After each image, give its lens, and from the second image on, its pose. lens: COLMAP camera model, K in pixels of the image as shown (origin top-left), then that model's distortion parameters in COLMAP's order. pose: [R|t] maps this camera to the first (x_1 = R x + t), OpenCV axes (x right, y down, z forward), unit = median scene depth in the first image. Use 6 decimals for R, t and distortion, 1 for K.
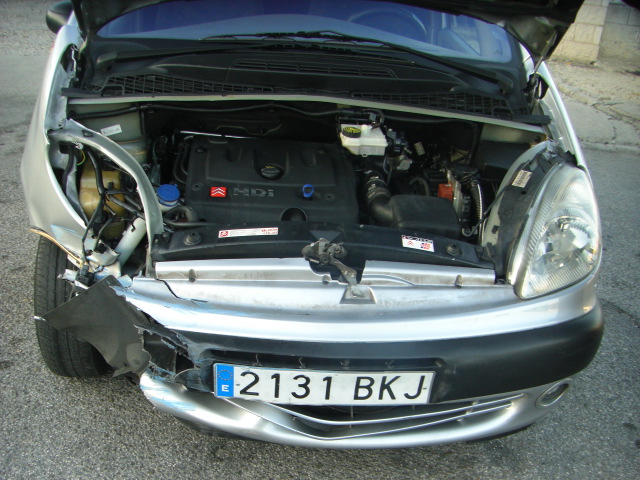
lens RADIAL K [[716.5, 0, 290.8], [0, 716.5, 330.2], [0, 0, 1]] dist [-0.163672, 0.049084]
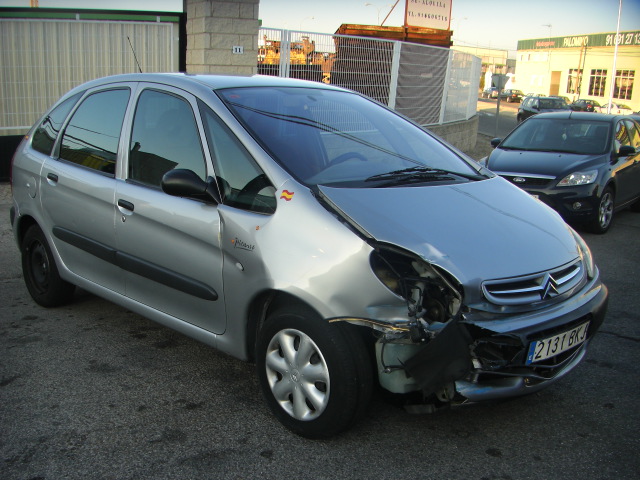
lens RADIAL K [[716.5, 0, 290.8], [0, 716.5, 330.2], [0, 0, 1]] dist [-0.163672, 0.049084]
pose [[0.770676, -0.240356, 0.590158, -1.424926], [0.354514, 0.931301, -0.083659, -0.042574], [-0.529507, 0.273694, 0.802941, -0.085936]]
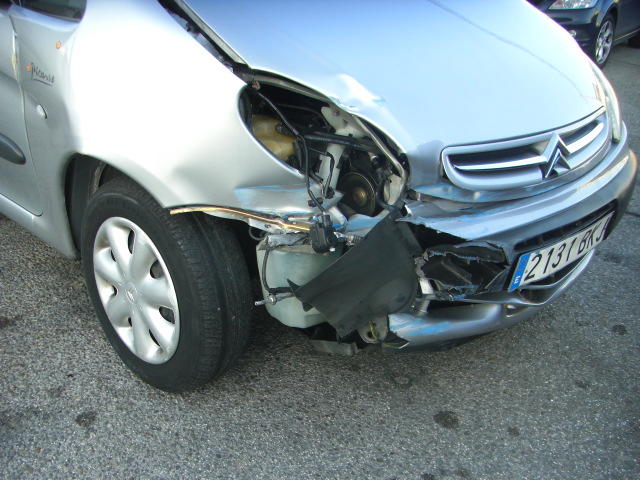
lens RADIAL K [[716.5, 0, 290.8], [0, 716.5, 330.2], [0, 0, 1]] dist [-0.163672, 0.049084]
pose [[0.746776, -0.366034, 0.555288, -0.860393], [0.340338, 0.927643, 0.153780, -0.111128], [-0.571398, 0.074147, 0.817317, 0.326958]]
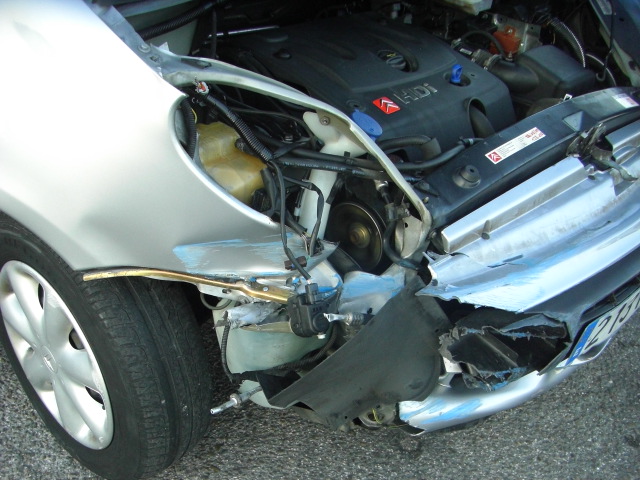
lens RADIAL K [[716.5, 0, 290.8], [0, 716.5, 330.2], [0, 0, 1]] dist [-0.163672, 0.049084]
pose [[0.726084, -0.445679, 0.523615, -0.630216], [0.350647, 0.895041, 0.275586, -0.227625], [-0.591480, -0.016495, 0.806151, 0.539634]]
